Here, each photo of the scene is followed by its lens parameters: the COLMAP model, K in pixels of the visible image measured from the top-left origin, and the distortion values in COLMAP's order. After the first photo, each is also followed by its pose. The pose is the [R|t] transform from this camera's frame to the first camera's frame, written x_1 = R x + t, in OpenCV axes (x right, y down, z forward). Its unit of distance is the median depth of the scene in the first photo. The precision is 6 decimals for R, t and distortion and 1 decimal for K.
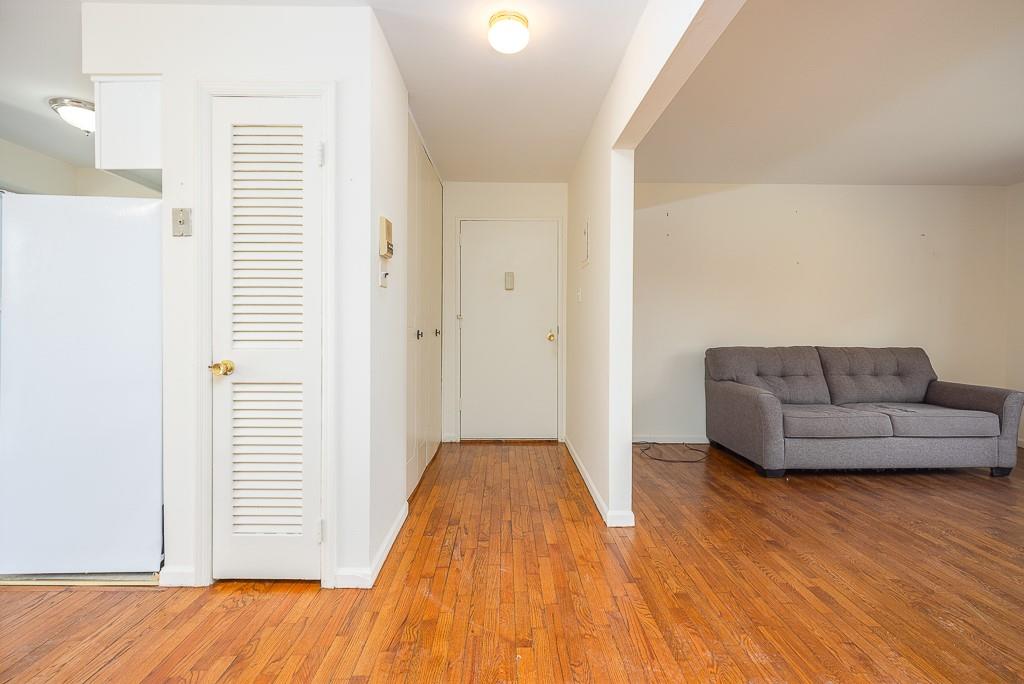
lens RADIAL K [[461.4, 0, 500.4], [0, 461.4, 322.4], [0, 0, 1]] dist [-0.000813, -0.000051]
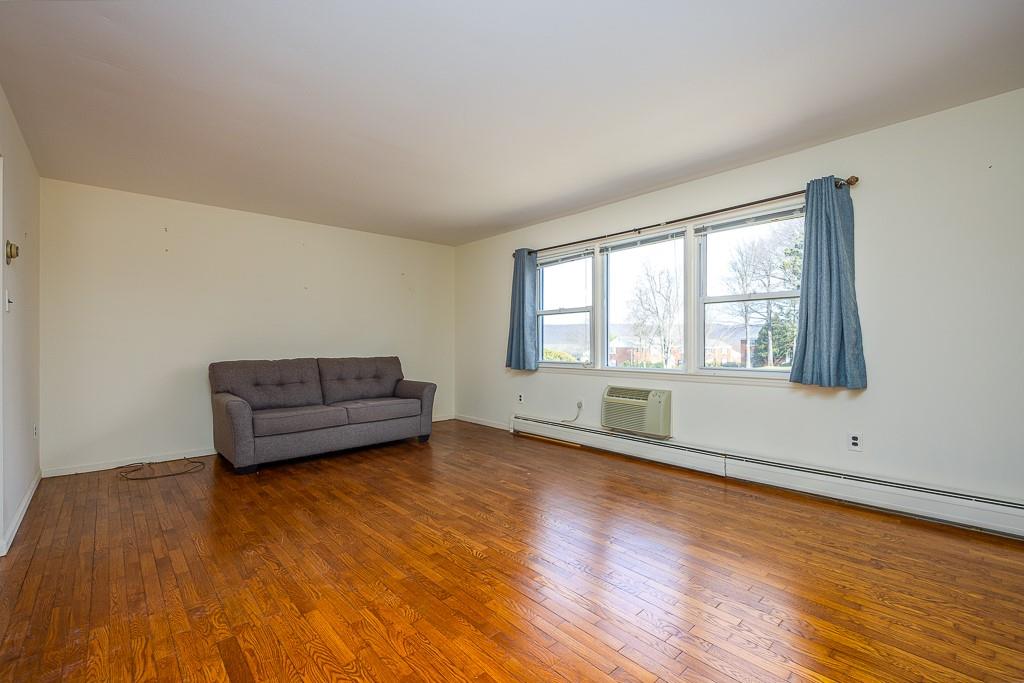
lens RADIAL K [[461.4, 0, 510.6], [0, 461.4, 342.7], [0, 0, 1]] dist [-0.000813, -0.000051]
pose [[0.742884, -0.012115, 0.669310, 0.304695], [0.005498, 0.999913, 0.011997, 0.000701], [-0.669397, -0.005232, 0.742886, -0.277997]]
